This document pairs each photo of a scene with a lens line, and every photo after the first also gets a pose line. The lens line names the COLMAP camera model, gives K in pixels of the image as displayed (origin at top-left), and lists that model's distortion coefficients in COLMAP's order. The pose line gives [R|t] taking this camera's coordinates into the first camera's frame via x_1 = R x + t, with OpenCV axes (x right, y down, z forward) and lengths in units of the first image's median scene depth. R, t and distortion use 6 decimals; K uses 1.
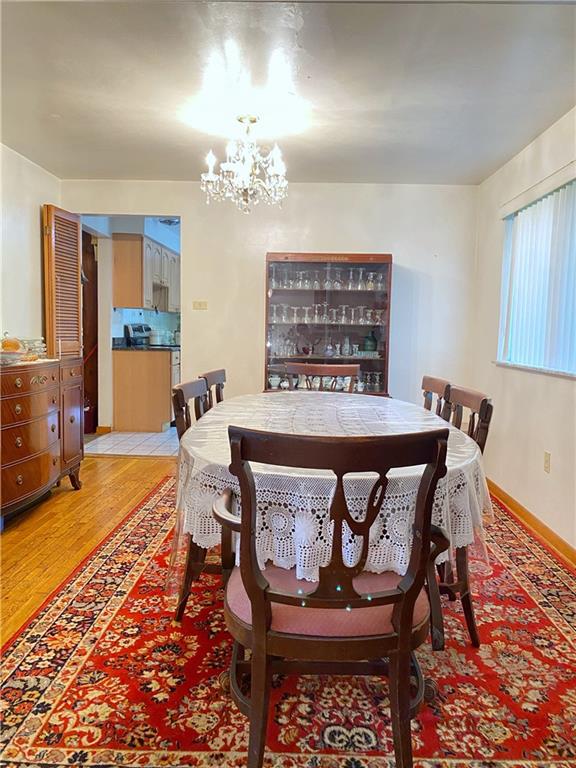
lens RADIAL K [[587.5, 0, 290.3], [0, 587.5, 384.7], [0, 0, 1]] dist [0.028885, -0.023532]
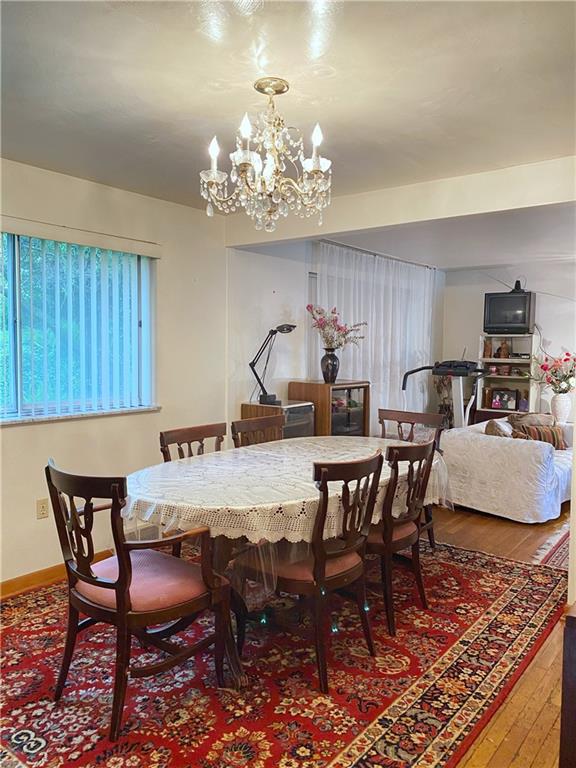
lens RADIAL K [[587.5, 0, 289.4], [0, 587.5, 383.7], [0, 0, 1]] dist [0.028885, -0.023532]
pose [[-0.806669, -0.070442, 0.586790, -0.692006], [0.016559, 0.989788, 0.141585, -0.303902], [-0.590771, 0.123929, -0.797265, 2.189183]]
